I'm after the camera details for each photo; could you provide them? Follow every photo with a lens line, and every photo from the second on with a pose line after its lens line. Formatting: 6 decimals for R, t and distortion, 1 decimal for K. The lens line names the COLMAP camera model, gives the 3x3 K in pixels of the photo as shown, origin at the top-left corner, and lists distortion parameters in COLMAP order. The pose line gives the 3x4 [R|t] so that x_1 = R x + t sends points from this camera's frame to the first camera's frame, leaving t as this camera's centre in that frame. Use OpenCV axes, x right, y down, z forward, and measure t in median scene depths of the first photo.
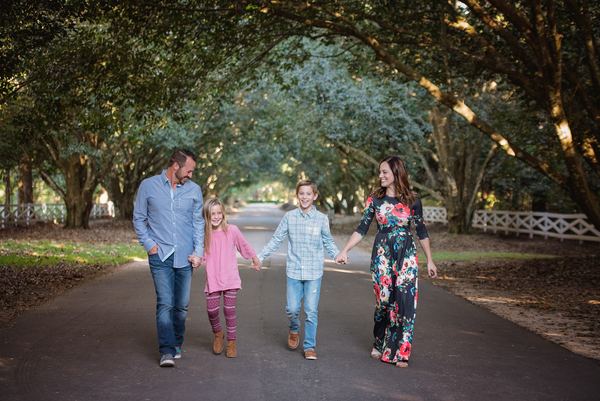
lens RADIAL K [[1462.4, 0, 301.7], [0, 1462.4, 201.2], [0, 0, 1]] dist [-0.047633, 0.000000]
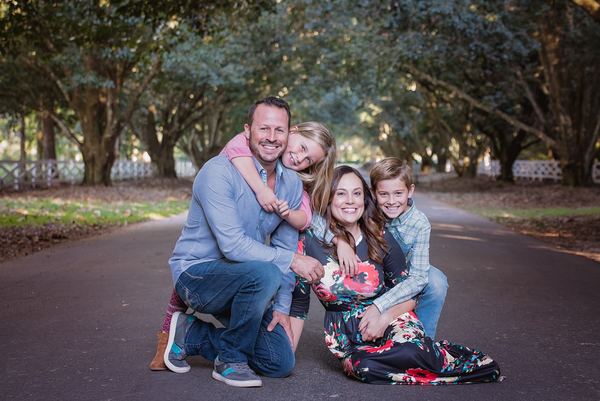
lens RADIAL K [[1532.8, 0, 303.0], [0, 1532.8, 205.9], [0, 0, 1]] dist [-0.115707, 0.000000]
pose [[0.997910, -0.012246, -0.063446, 0.011810], [0.013377, 0.999759, 0.017430, 0.015345], [0.063218, -0.018242, 0.997833, 0.153670]]
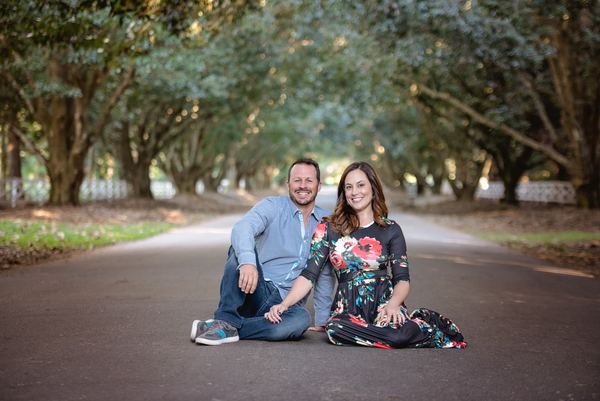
lens RADIAL K [[1545.5, 0, 297.9], [0, 1545.5, 198.1], [0, 0, 1]] dist [0.147861, 0.000000]
pose [[0.998371, -0.009628, -0.056239, 0.006525], [0.009392, 0.999946, -0.004450, 0.017734], [0.056279, 0.003915, 0.998407, 0.212676]]
